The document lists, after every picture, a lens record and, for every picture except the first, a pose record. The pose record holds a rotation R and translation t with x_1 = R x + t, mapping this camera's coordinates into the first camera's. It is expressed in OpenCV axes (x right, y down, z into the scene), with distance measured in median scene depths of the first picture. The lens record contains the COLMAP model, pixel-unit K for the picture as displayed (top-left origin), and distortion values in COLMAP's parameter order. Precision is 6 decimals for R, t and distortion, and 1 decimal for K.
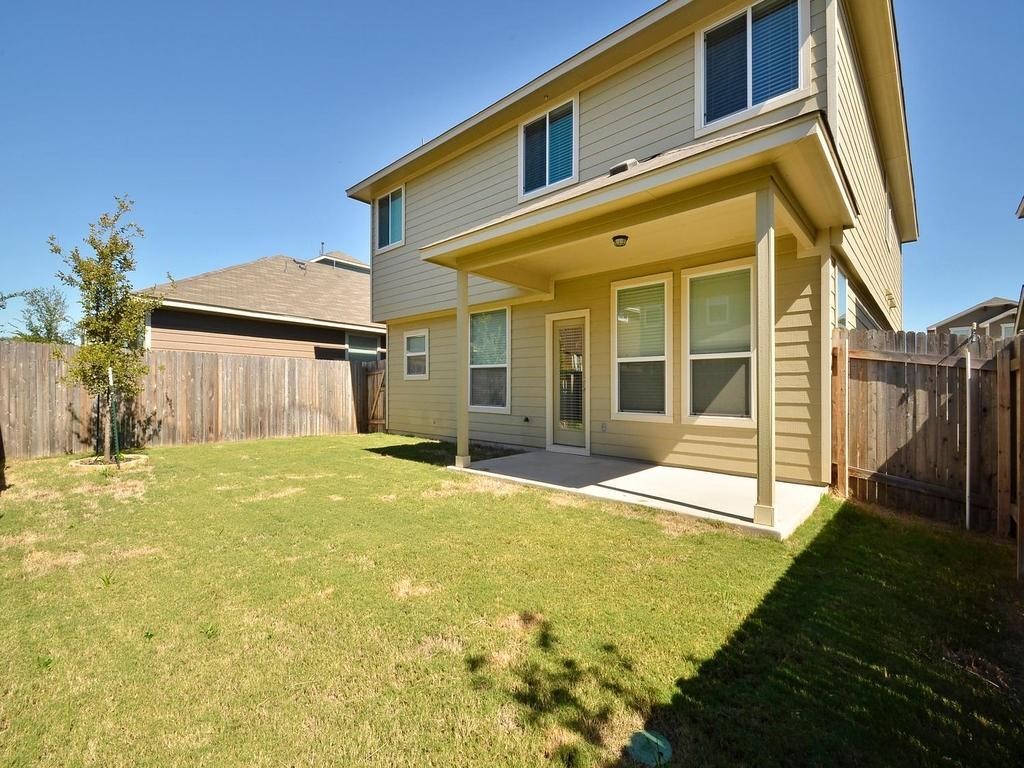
lens RADIAL K [[446.8, 0, 516.2], [0, 446.8, 382.7], [0, 0, 1]] dist [0.014927, -0.000522]
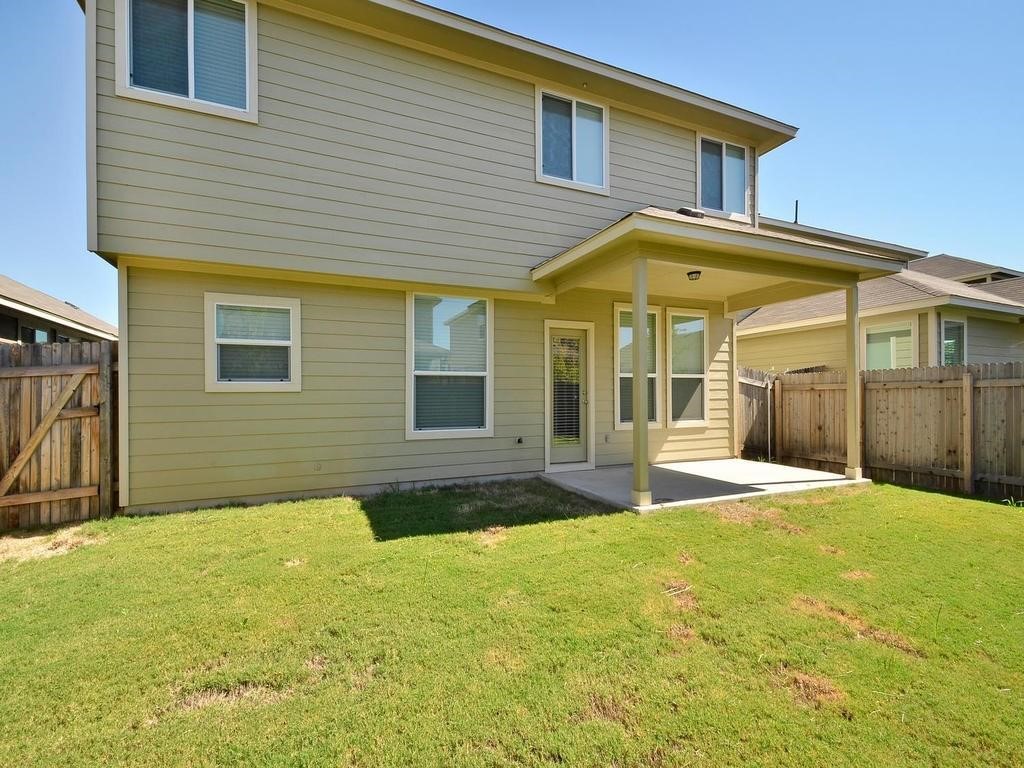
lens RADIAL K [[446.8, 0, 508.1], [0, 446.8, 399.1], [0, 0, 1]] dist [0.014927, -0.000522]
pose [[0.425708, -0.004334, 0.904850, -0.827330], [0.006147, 0.999979, 0.001898, 0.003864], [-0.904840, 0.004754, 0.425726, 0.744944]]
